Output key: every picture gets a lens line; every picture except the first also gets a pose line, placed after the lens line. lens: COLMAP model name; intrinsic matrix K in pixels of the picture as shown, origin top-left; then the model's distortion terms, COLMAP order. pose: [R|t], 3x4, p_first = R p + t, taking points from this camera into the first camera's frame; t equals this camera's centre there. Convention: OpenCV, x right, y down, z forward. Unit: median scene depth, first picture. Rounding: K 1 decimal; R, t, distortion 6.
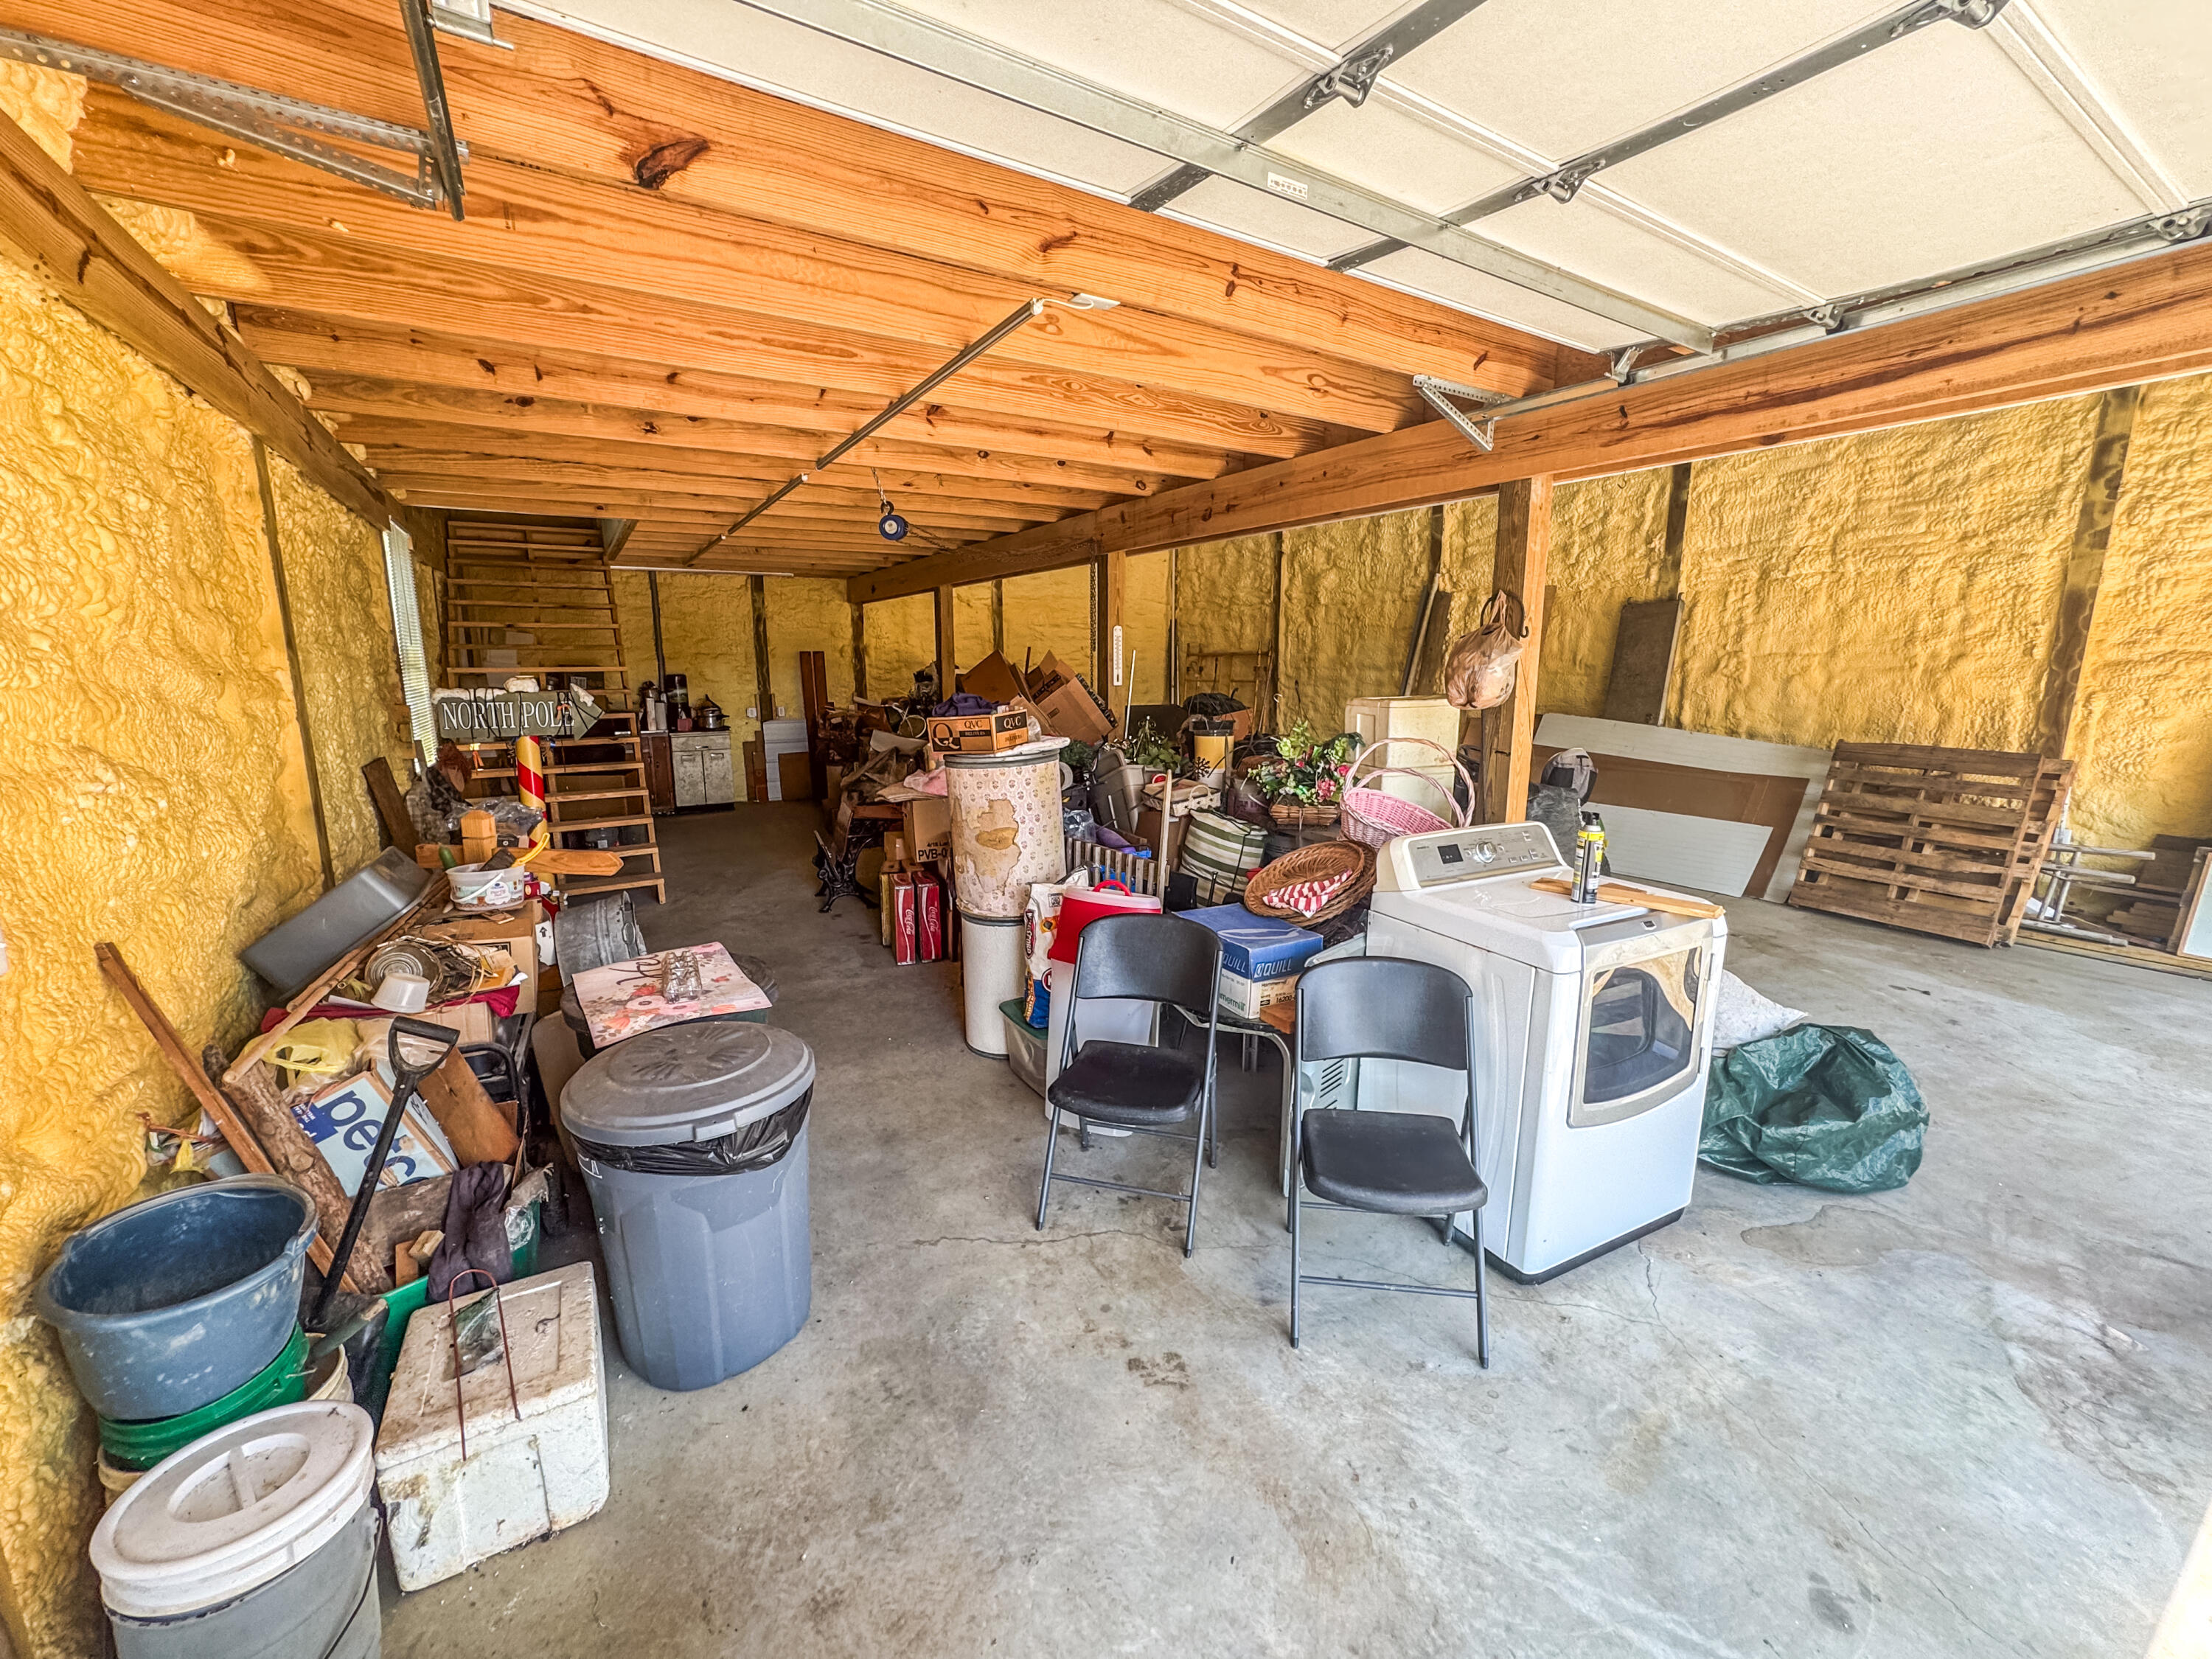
lens RADIAL K [[896.2, 0, 1108.3], [0, 896.2, 824.1], [0, 0, 1]] dist [-0.018753, -0.000040]
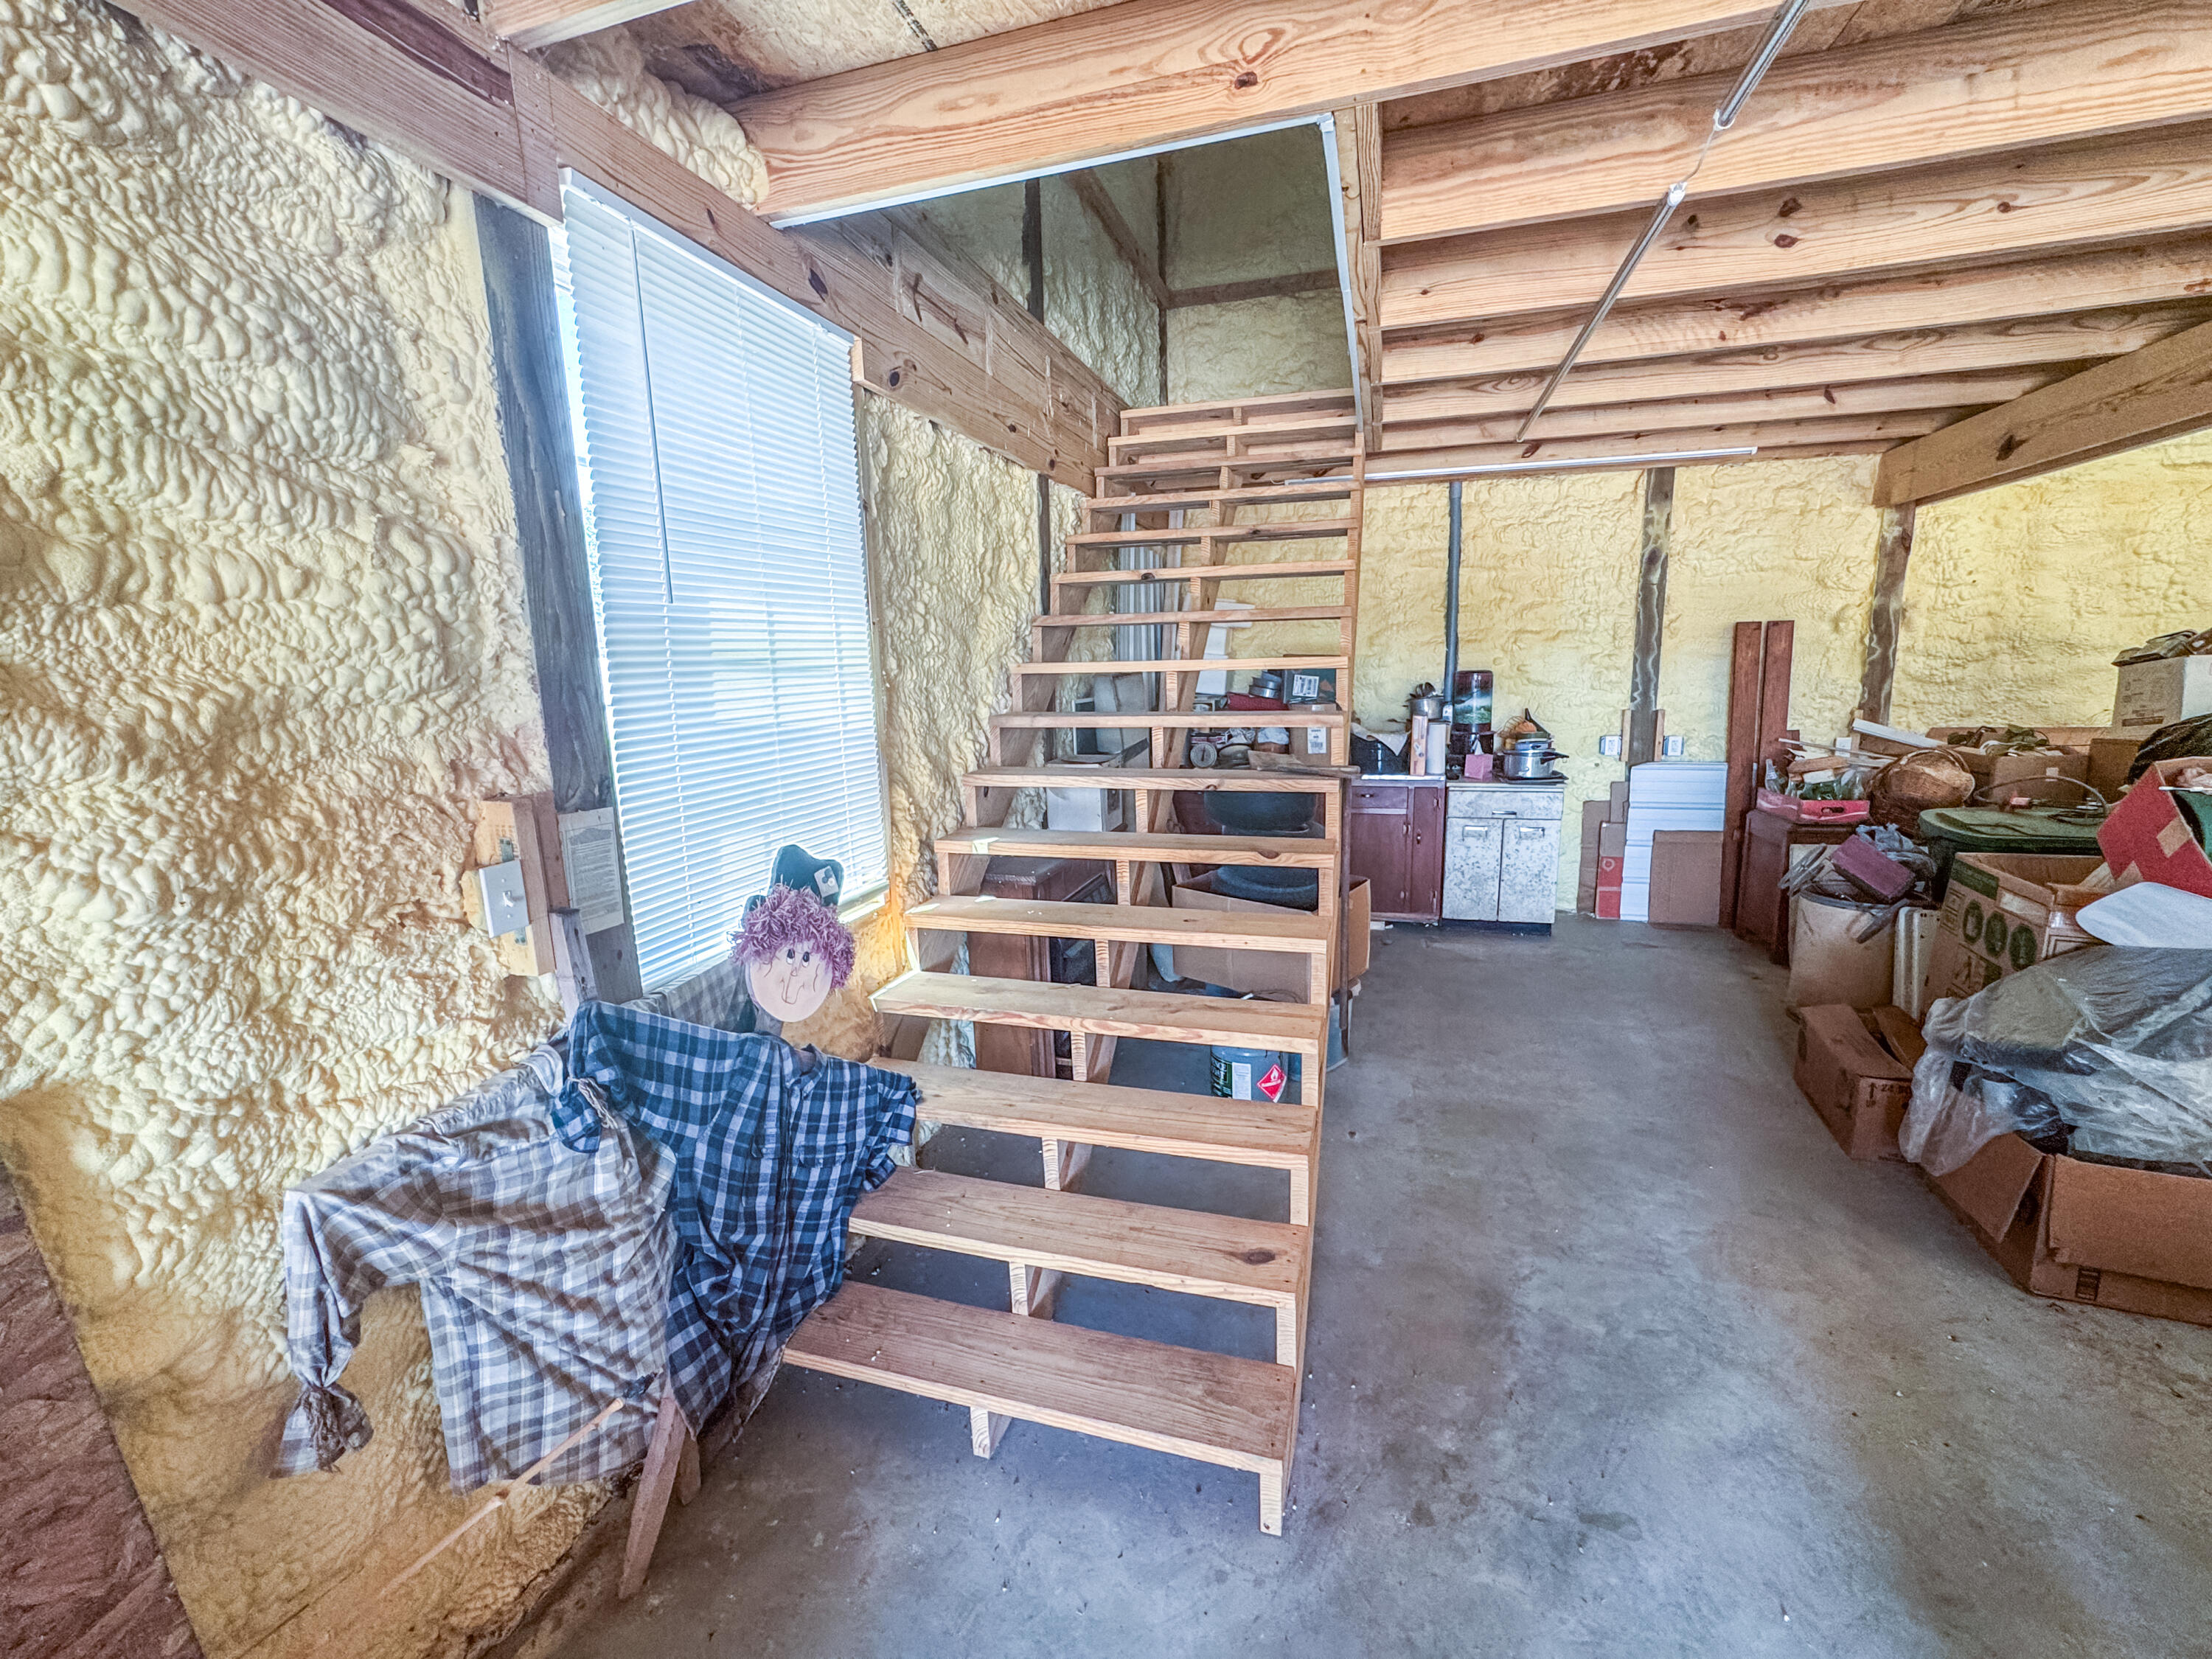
lens RADIAL K [[896.2, 0, 1116.8], [0, 896.2, 820.1], [0, 0, 1]] dist [-0.018753, -0.000040]
pose [[0.669543, 0.119373, -0.733118, -0.217396], [-0.114761, 0.991775, 0.056681, -0.081672], [0.733854, 0.046183, 0.677735, 0.466594]]
